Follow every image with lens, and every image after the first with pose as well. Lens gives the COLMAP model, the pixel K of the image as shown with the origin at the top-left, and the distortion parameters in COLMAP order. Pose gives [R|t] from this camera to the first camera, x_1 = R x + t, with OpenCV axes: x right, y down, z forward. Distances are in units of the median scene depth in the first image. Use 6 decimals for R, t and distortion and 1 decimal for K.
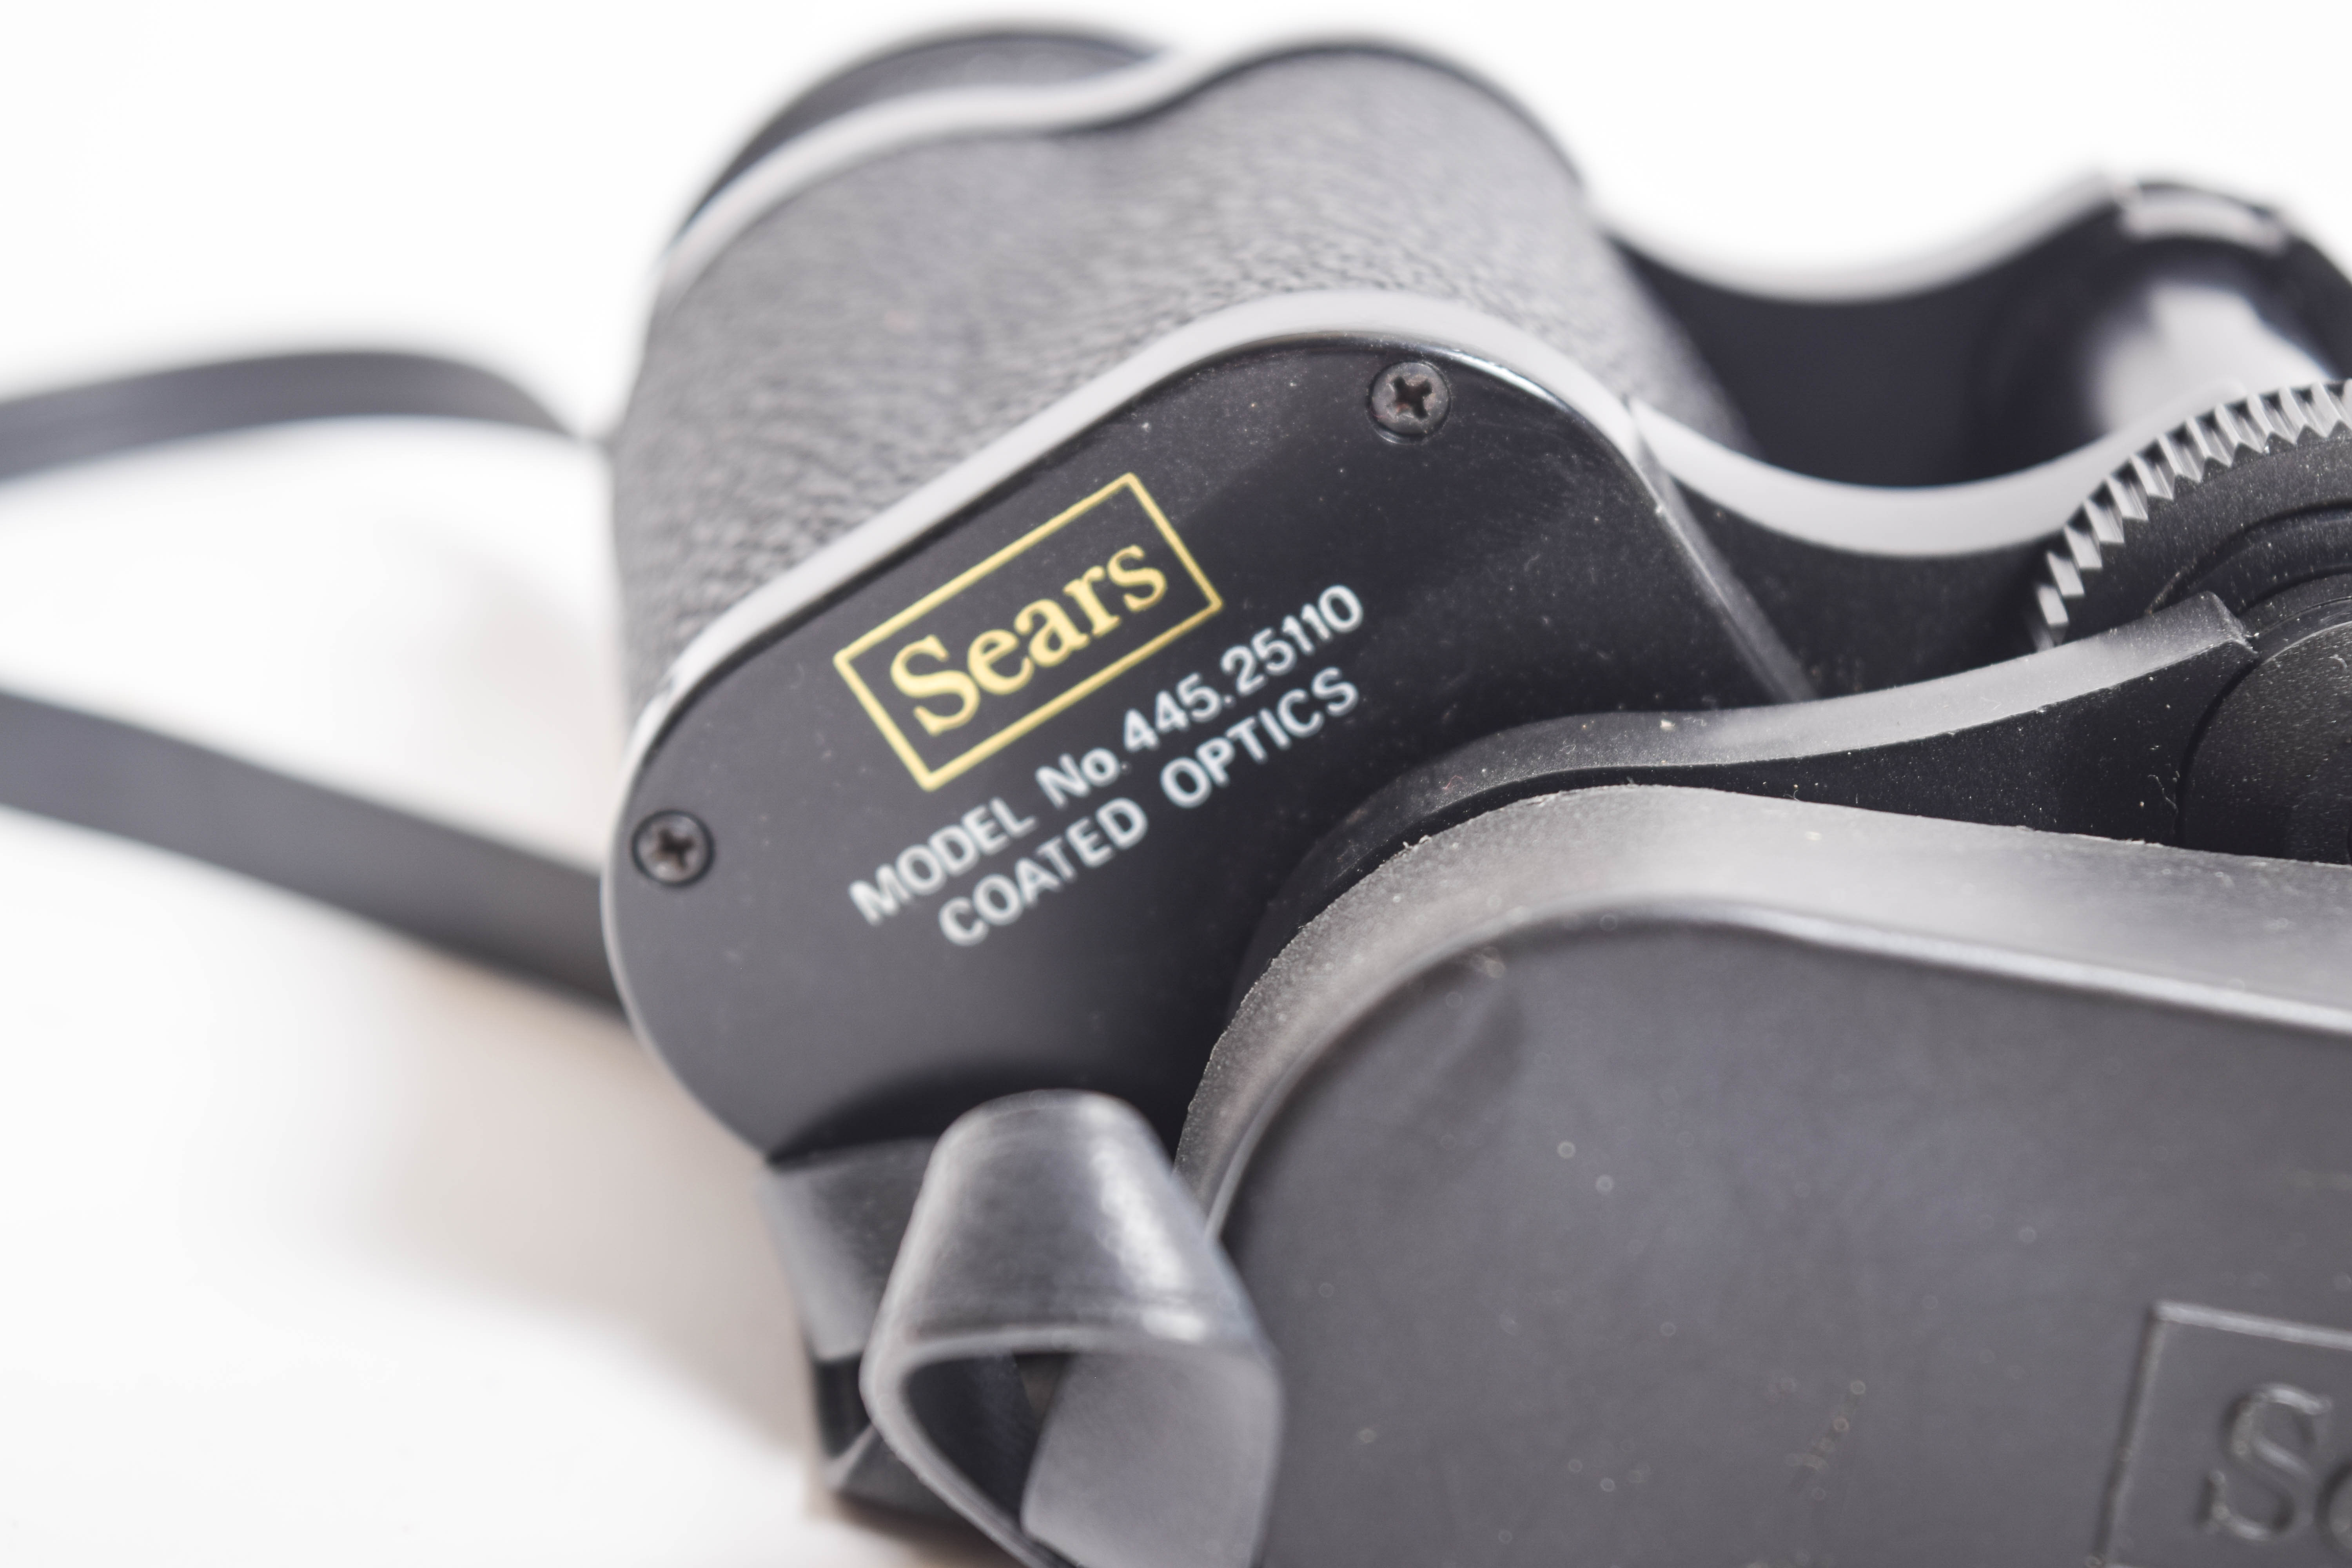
lens RADIAL K [[5302.9, 0, 1178.7], [0, 5302.9, 790.3], [0, 0, 1]] dist [-0.055627, 0.000000]
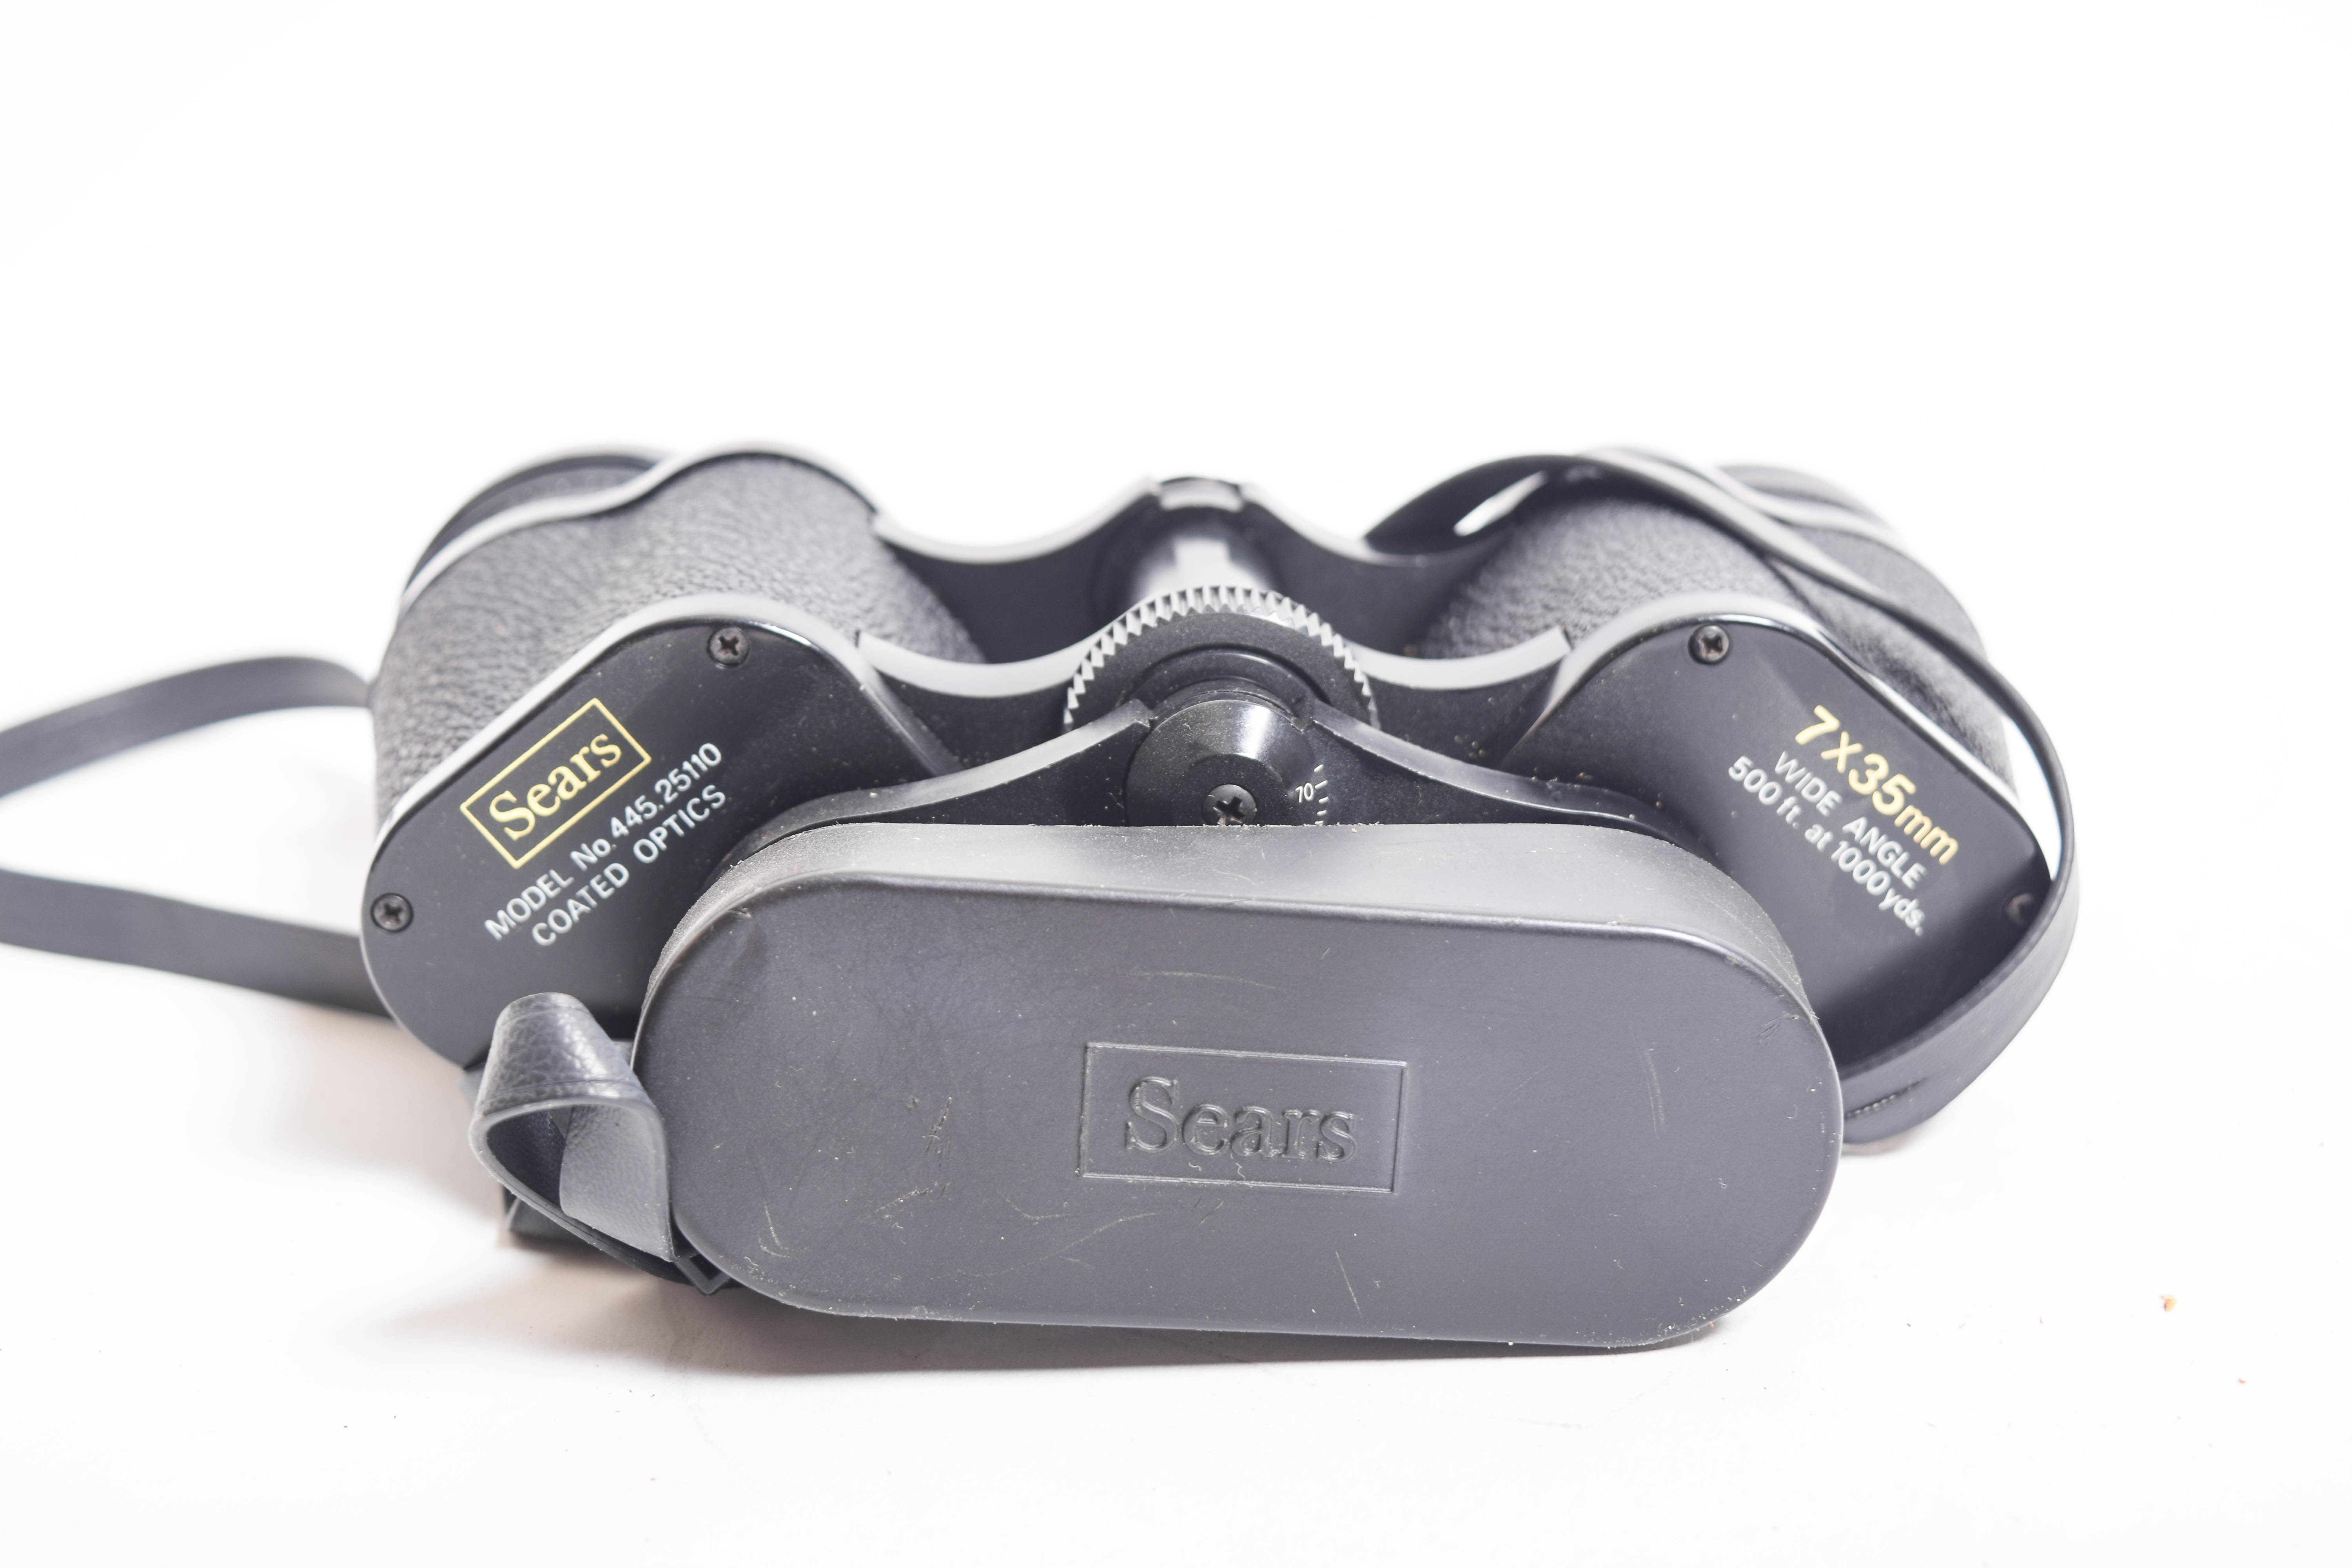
lens RADIAL K [[4285.3, 0, 1172.7], [0, 4285.3, 775.9], [0, 0, 1]] dist [-0.036845, 0.000000]
pose [[0.993986, -0.108700, 0.013239, 0.178393], [0.109082, 0.993494, -0.032710, 0.044400], [-0.009597, 0.033958, 0.999377, -0.595719]]
